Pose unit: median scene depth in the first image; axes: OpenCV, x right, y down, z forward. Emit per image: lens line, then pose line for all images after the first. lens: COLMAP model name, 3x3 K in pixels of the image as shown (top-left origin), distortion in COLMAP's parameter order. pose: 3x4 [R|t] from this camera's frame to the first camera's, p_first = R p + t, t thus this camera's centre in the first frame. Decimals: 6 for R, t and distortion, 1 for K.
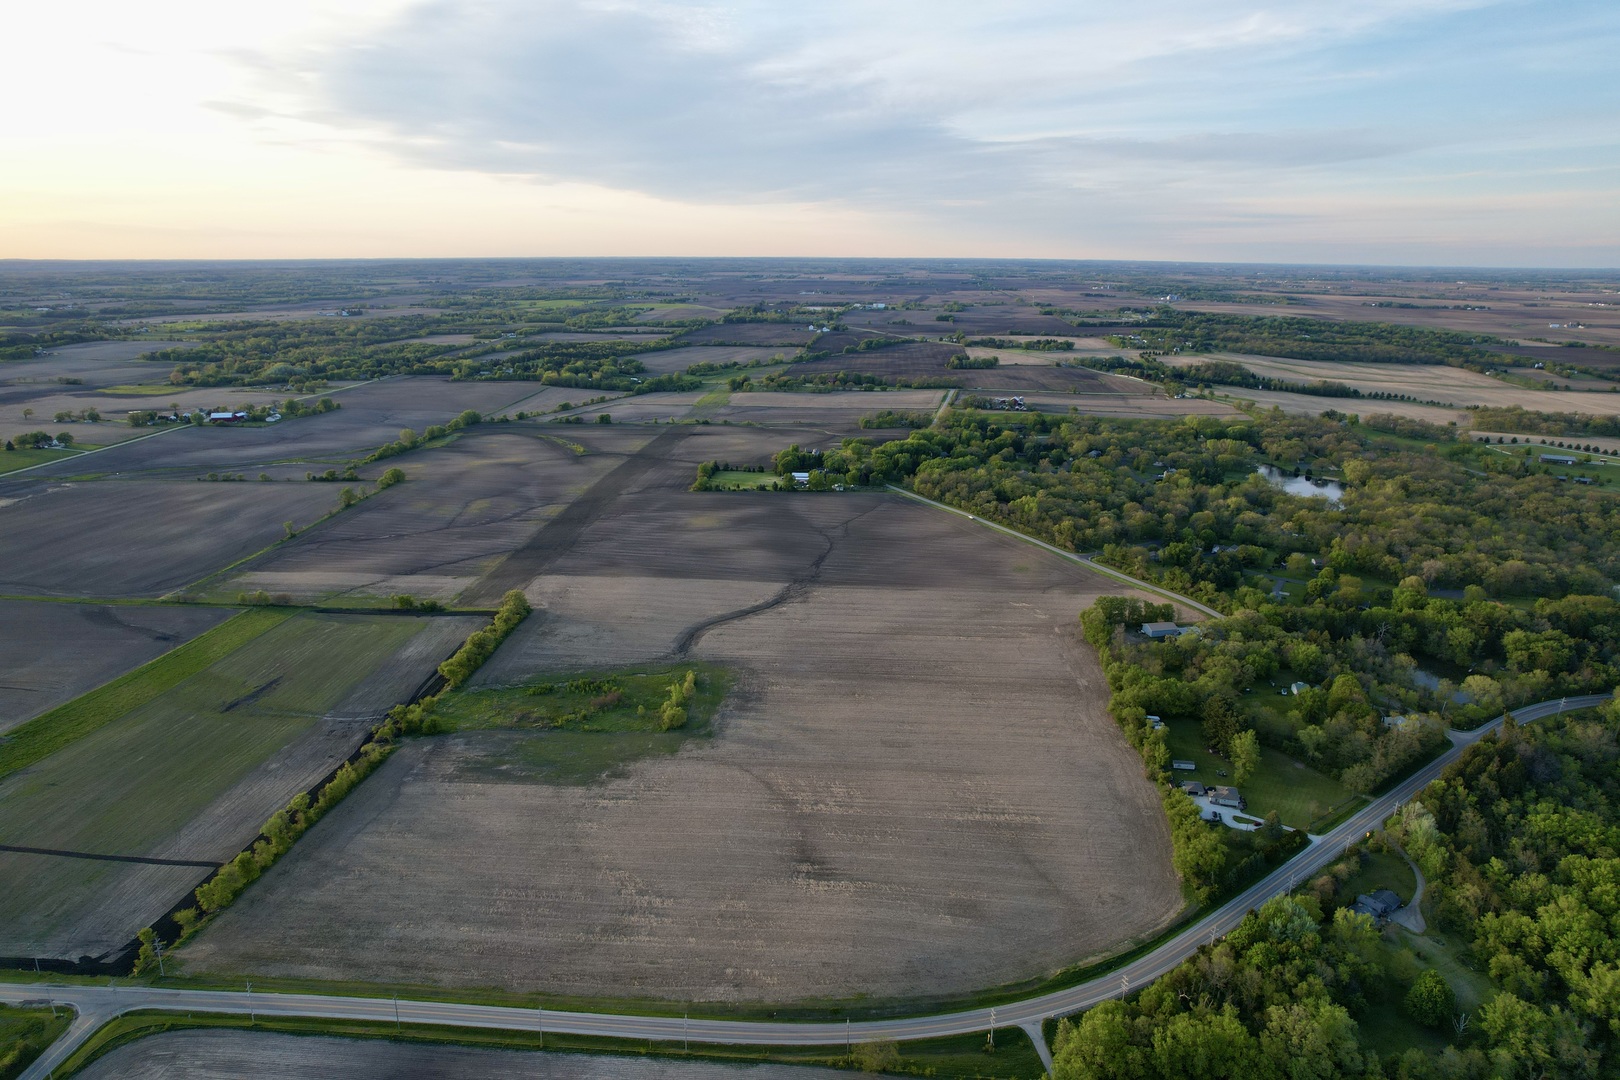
lens RADIAL K [[1056.0, 0, 814.1], [0, 1056.0, 548.3], [0, 0, 1]] dist [-0.076045, 0.071283]
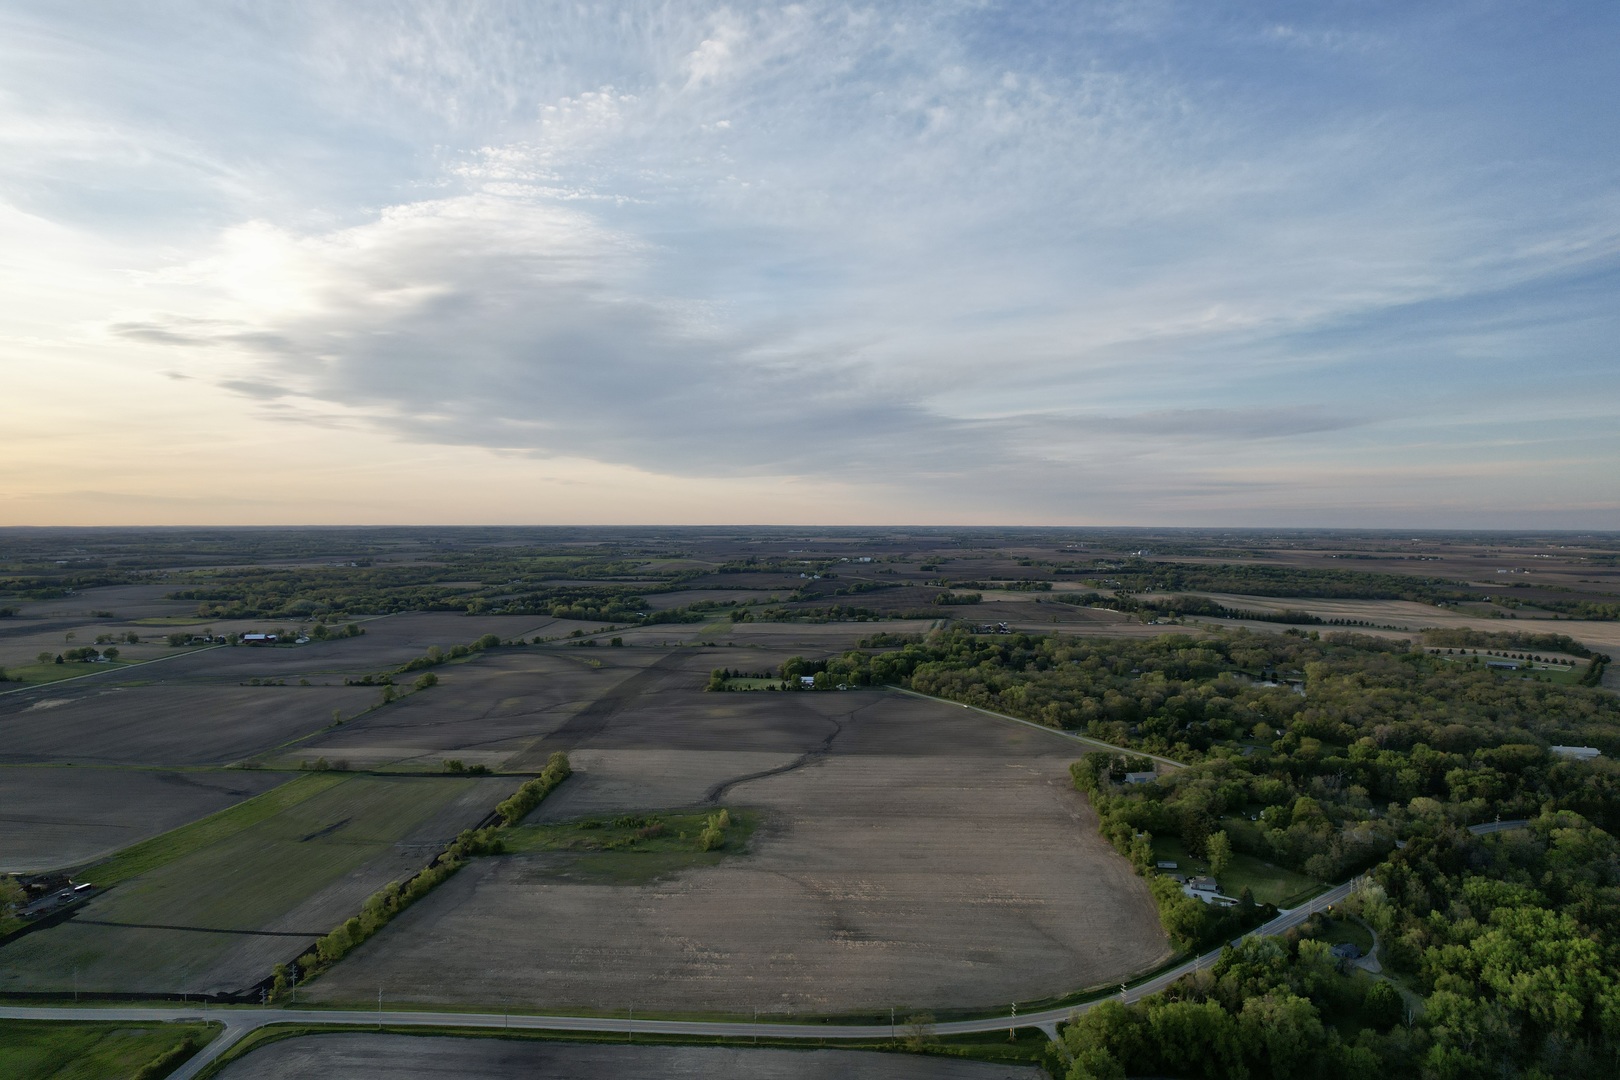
lens RADIAL K [[1056.0, 0, 814.1], [0, 1056.0, 548.3], [0, 0, 1]] dist [-0.076045, 0.071283]
pose [[0.999867, -0.003365, 0.015957, -0.037098], [0.007212, 0.968831, -0.247618, 0.119198], [-0.014626, 0.247701, 0.968726, -0.140266]]
